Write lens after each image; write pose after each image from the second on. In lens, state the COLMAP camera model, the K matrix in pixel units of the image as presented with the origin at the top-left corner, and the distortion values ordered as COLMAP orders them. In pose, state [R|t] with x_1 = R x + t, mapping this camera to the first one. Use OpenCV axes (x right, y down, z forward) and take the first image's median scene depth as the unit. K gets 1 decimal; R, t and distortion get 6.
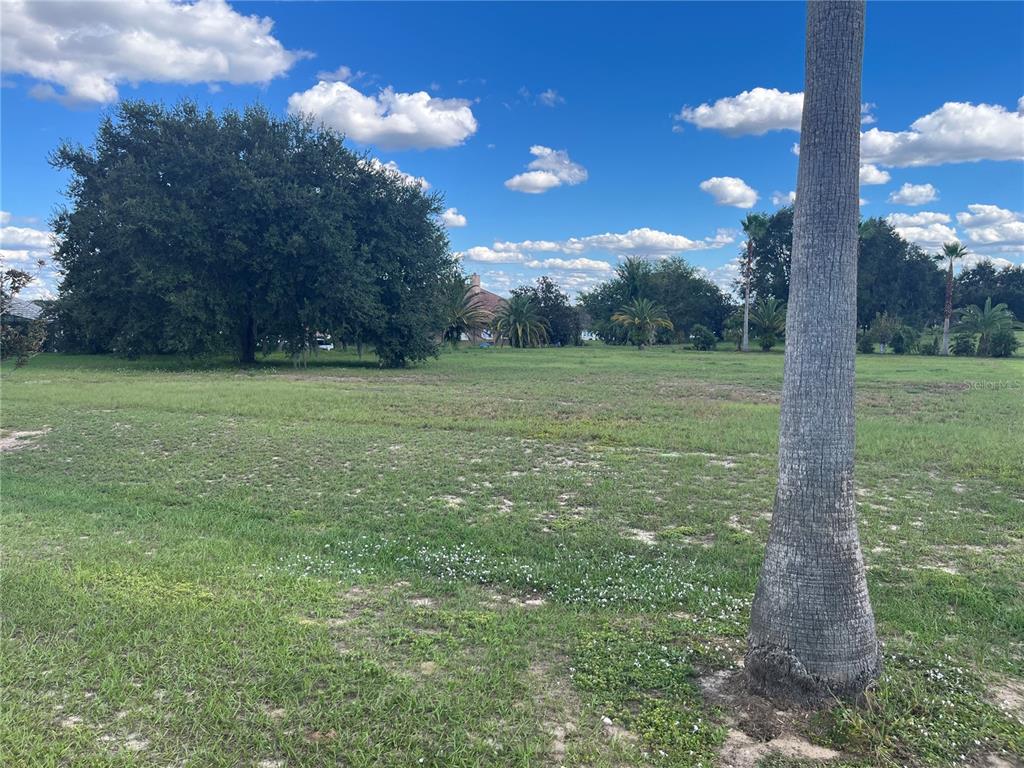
lens RADIAL K [[770.8, 0, 512.2], [0, 770.8, 389.3], [0, 0, 1]] dist [0.064090, -0.091366]
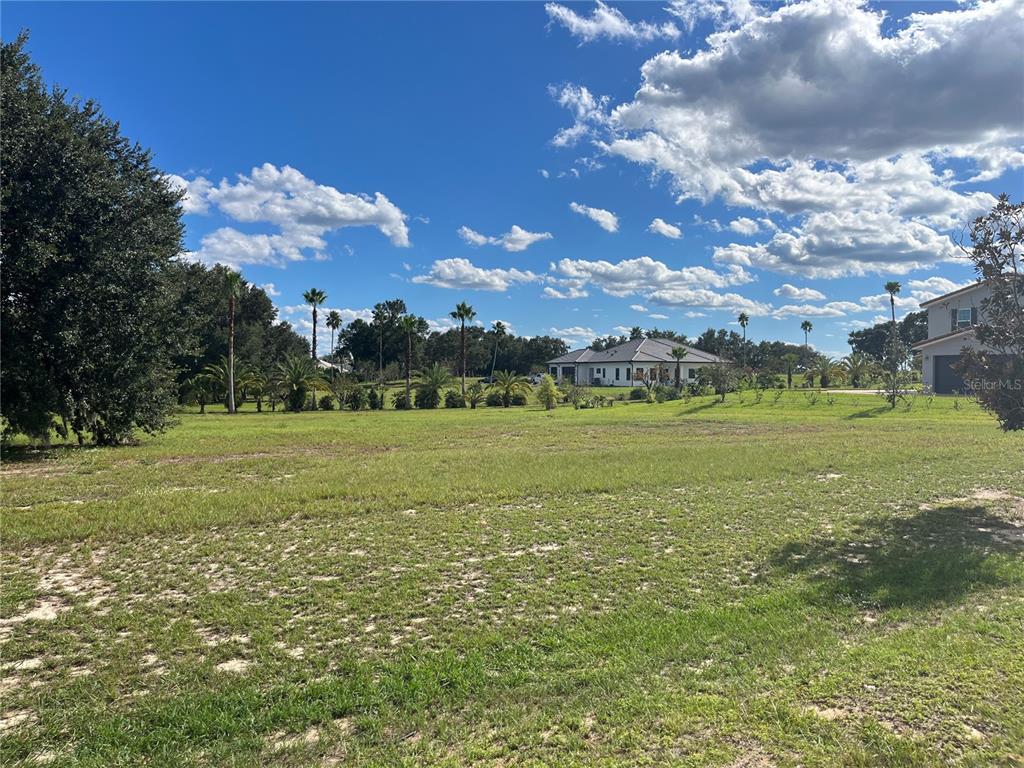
lens RADIAL K [[770.8, 0, 512.2], [0, 770.8, 389.3], [0, 0, 1]] dist [0.064090, -0.091366]
pose [[0.540668, -0.012650, 0.841141, -0.221658], [0.082676, 0.995845, -0.038166, -0.008491], [-0.837163, 0.090177, 0.539468, 0.133714]]
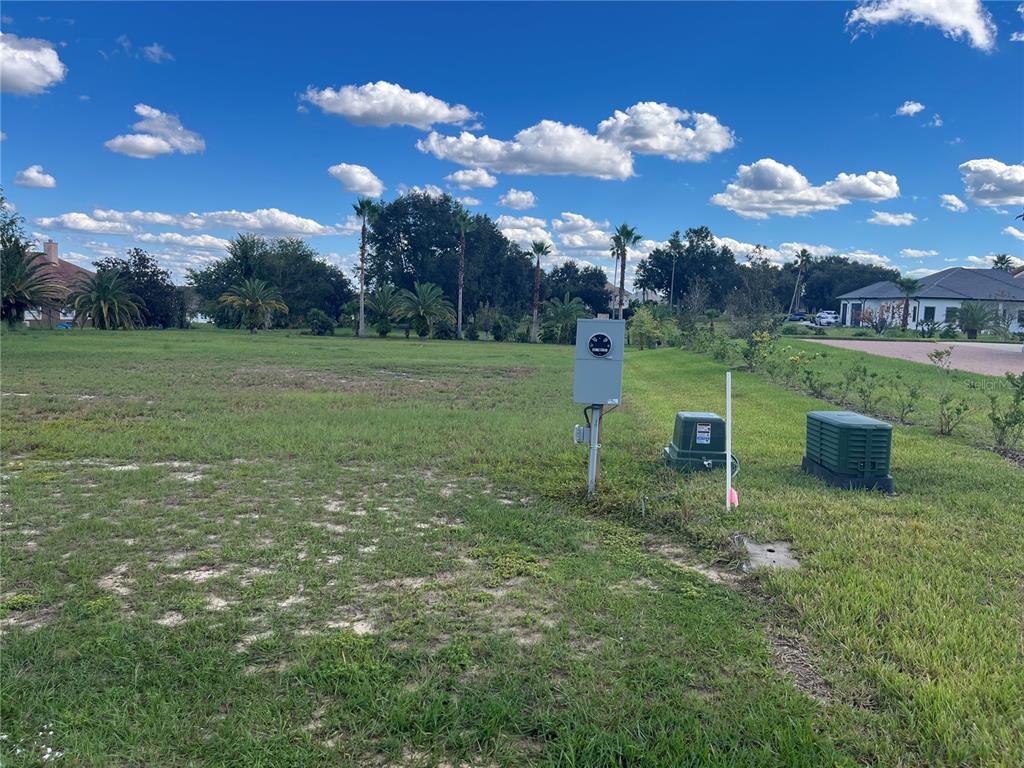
lens RADIAL K [[772.2, 0, 512.0], [0, 772.2, 384.0], [0, 0, 1]] dist [0.053141, -0.074606]
pose [[0.894408, -0.017564, 0.446908, 0.018931], [0.012452, 0.999819, 0.014373, -0.000188], [-0.447079, -0.007290, 0.894465, 0.015070]]
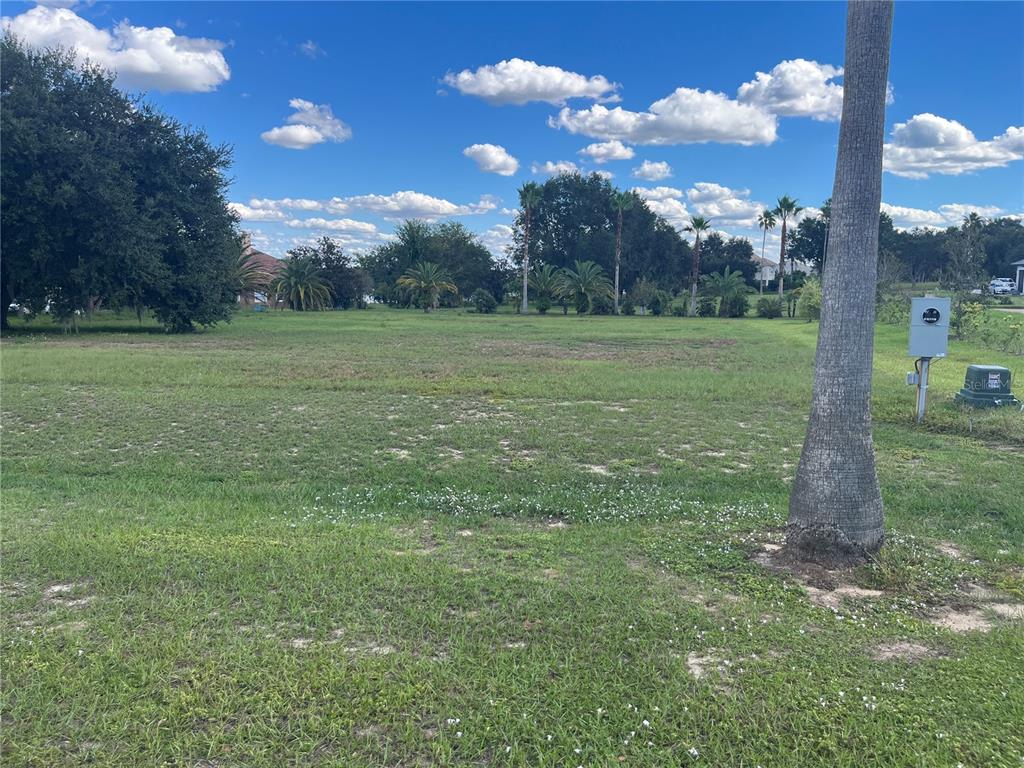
lens RADIAL K [[772.2, 0, 512.0], [0, 772.2, 384.0], [0, 0, 1]] dist [0.053141, -0.074606]
pose [[0.956251, -0.032044, 0.290788, -0.017792], [0.020447, 0.998873, 0.042832, 0.000633], [-0.291833, -0.035012, 0.955828, -0.003739]]
